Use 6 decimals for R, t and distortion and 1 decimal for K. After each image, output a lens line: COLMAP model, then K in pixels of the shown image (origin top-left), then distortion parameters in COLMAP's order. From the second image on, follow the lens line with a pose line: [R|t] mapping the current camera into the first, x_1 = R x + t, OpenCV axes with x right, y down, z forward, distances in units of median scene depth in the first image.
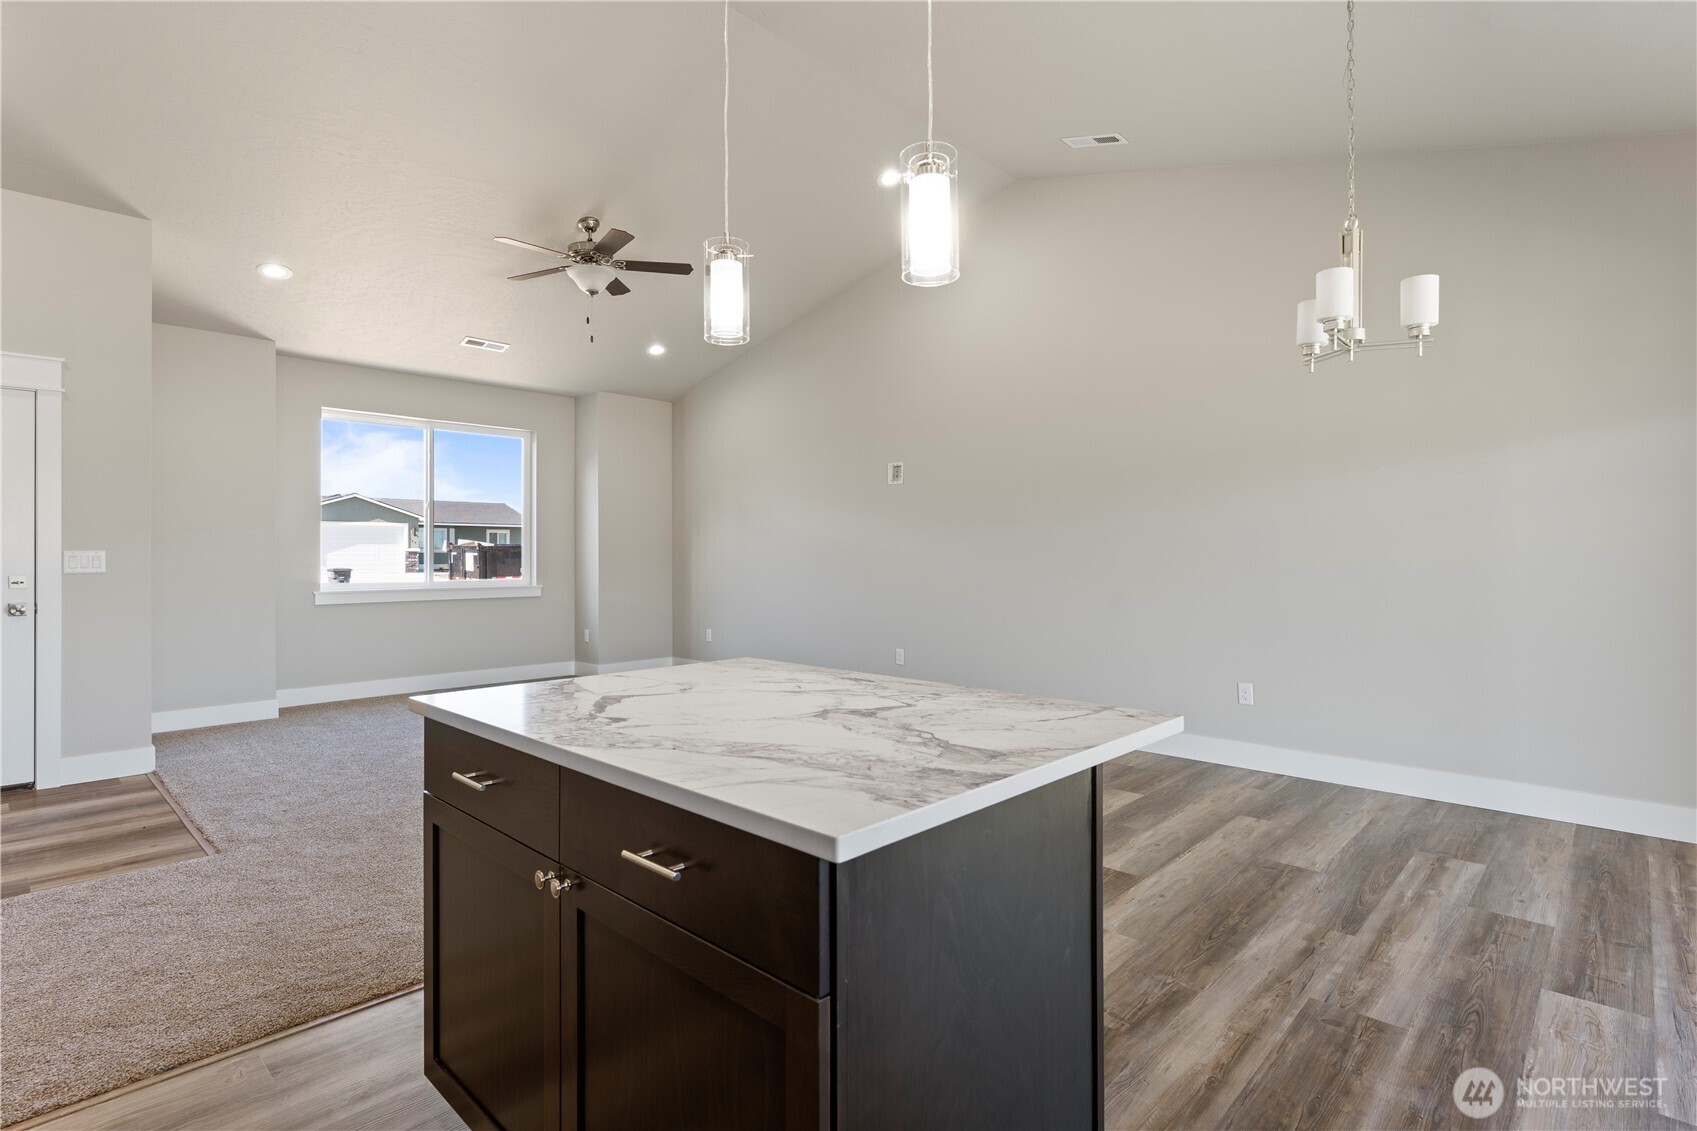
lens RADIAL K [[829.7, 0, 848.4], [0, 829.7, 552.9], [0, 0, 1]] dist [-0.002827, -0.001045]
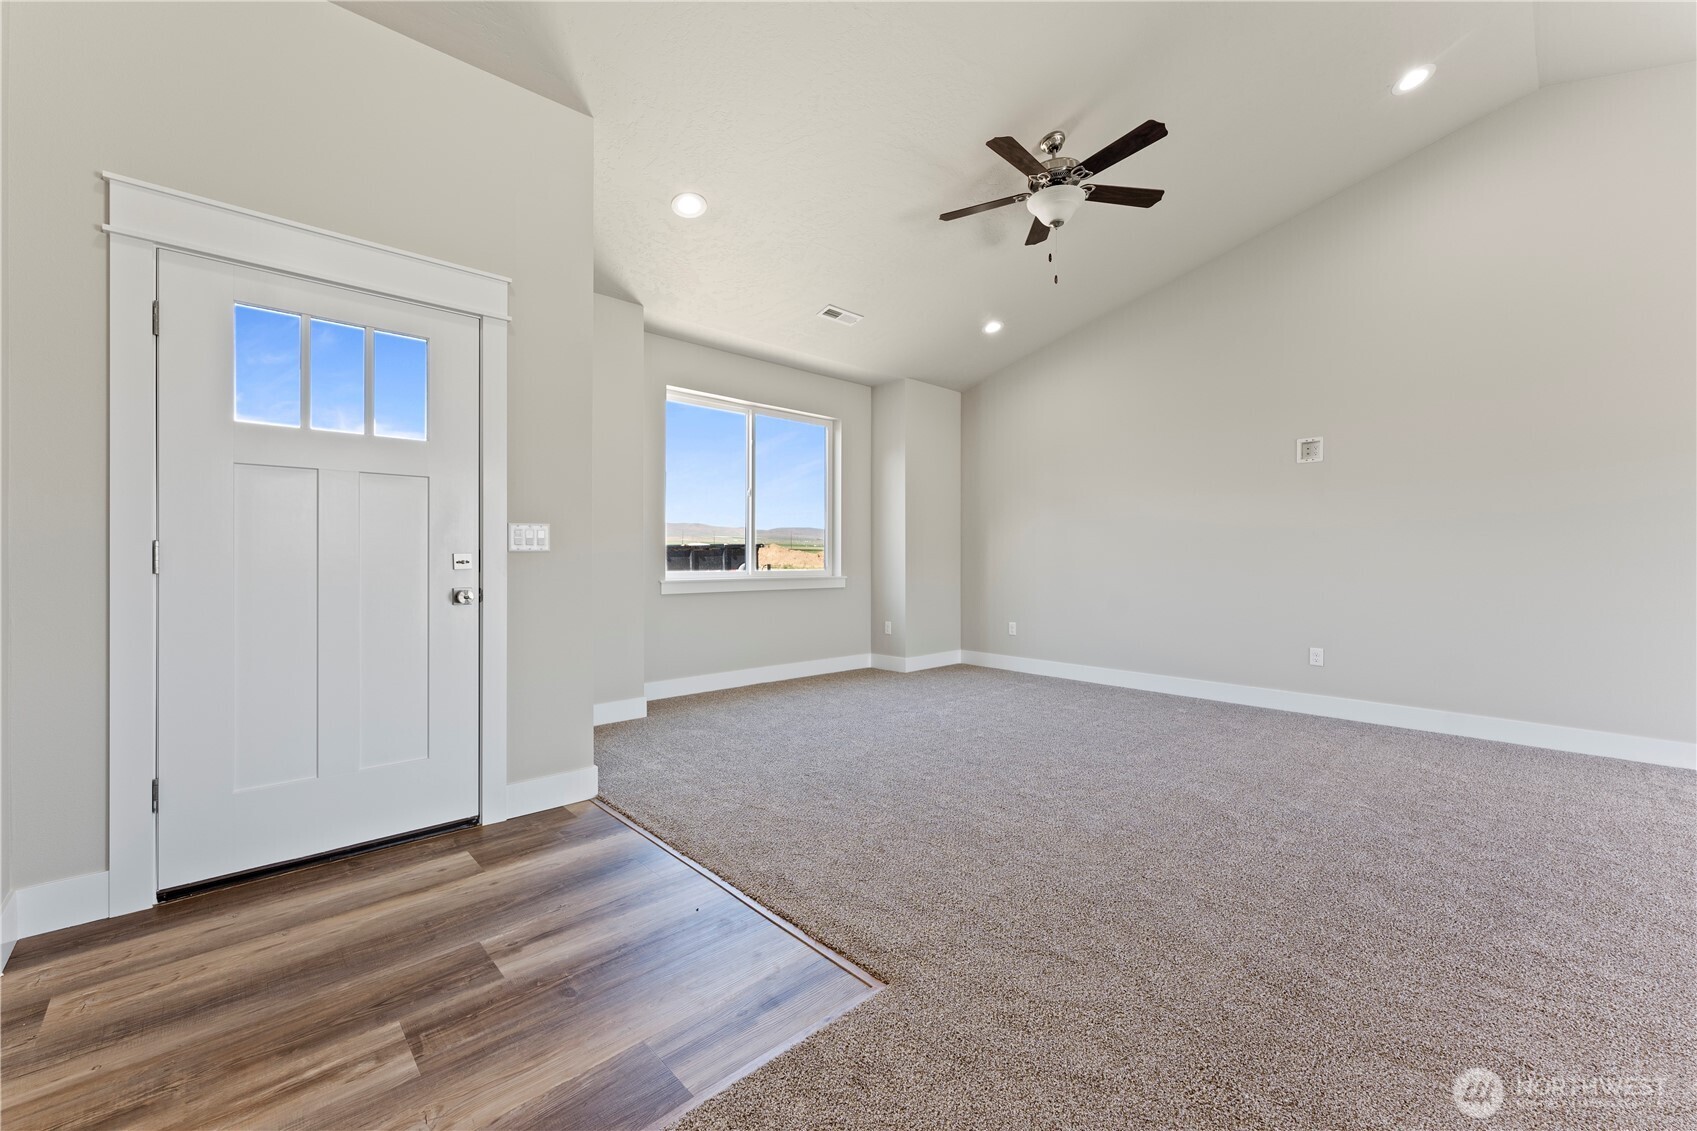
lens RADIAL K [[671.9, 0, 847.2], [0, 671.9, 560.5], [0, 0, 1]] dist [0.017436, 0.000047]
pose [[0.998362, 0.003688, -0.057102, -0.480110], [-0.003368, 0.999978, 0.005703, 0.023568], [0.057122, -0.005501, 0.998352, 0.302929]]
